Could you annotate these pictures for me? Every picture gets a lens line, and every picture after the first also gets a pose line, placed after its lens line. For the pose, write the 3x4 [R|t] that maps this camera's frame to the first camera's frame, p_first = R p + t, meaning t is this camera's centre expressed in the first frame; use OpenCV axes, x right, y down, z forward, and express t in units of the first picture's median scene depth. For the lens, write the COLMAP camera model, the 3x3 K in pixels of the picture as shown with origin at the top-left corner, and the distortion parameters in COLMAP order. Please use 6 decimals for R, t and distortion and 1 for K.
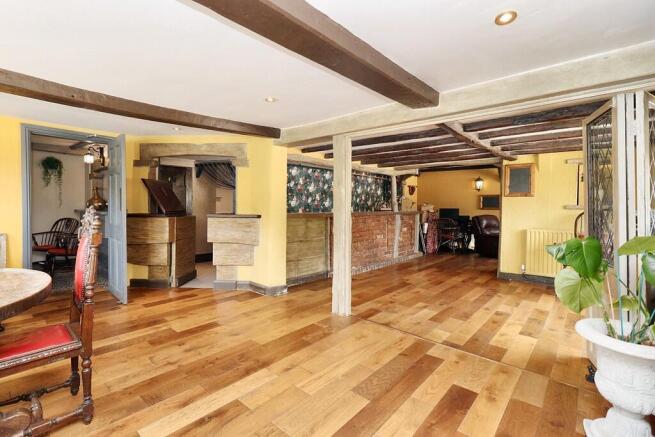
lens RADIAL K [[303.2, 0, 325.4], [0, 303.2, 215.3], [0, 0, 1]] dist [-0.016362, 0.008138]
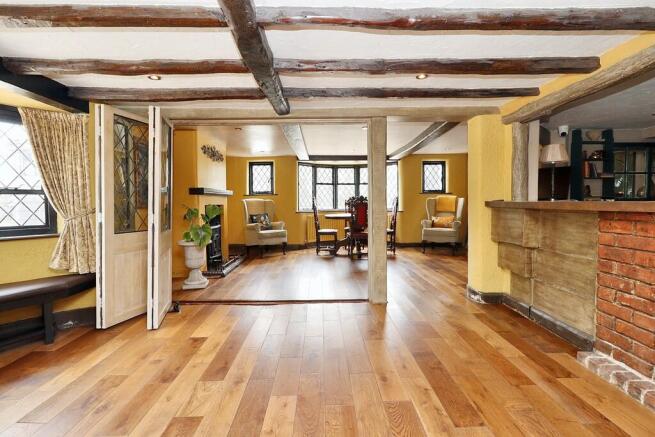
lens RADIAL K [[303.2, 0, 326.7], [0, 303.2, 219.2], [0, 0, 1]] dist [-0.016362, 0.008138]
pose [[-0.733610, 0.034145, -0.678713, 0.680527], [-0.022244, 0.996995, 0.074201, -0.006762], [0.679207, 0.069532, -0.730646, 1.292691]]
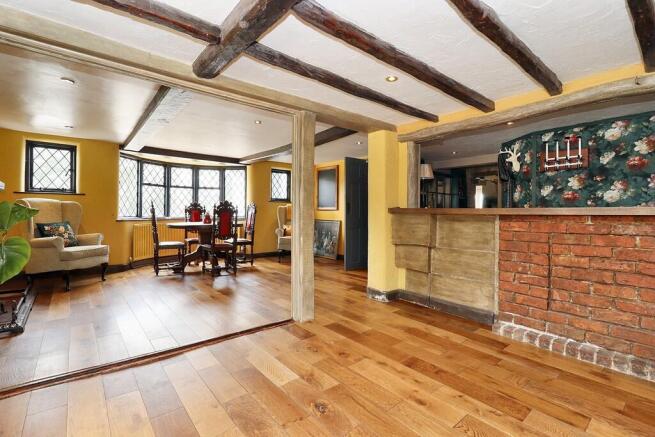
lens RADIAL K [[303.2, 0, 326.6], [0, 303.2, 216.1], [0, 0, 1]] dist [-0.016362, 0.008138]
pose [[-0.148425, -0.004955, -0.988911, 0.729500], [-0.046192, 0.998931, 0.001927, 0.024445], [0.987844, 0.045966, -0.148495, 0.962480]]
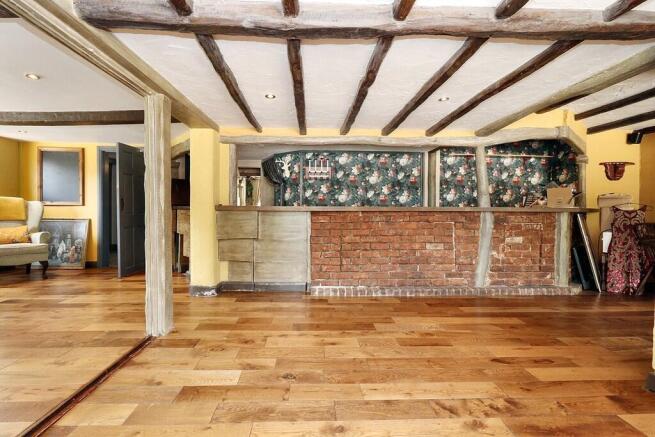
lens RADIAL K [[303.2, 0, 325.8], [0, 303.2, 215.8], [0, 0, 1]] dist [-0.016362, 0.008138]
pose [[0.700359, 0.007632, -0.713750, 0.714599], [-0.021809, 0.999705, -0.010709, 0.028268], [0.713458, 0.023066, 0.700319, 0.623381]]
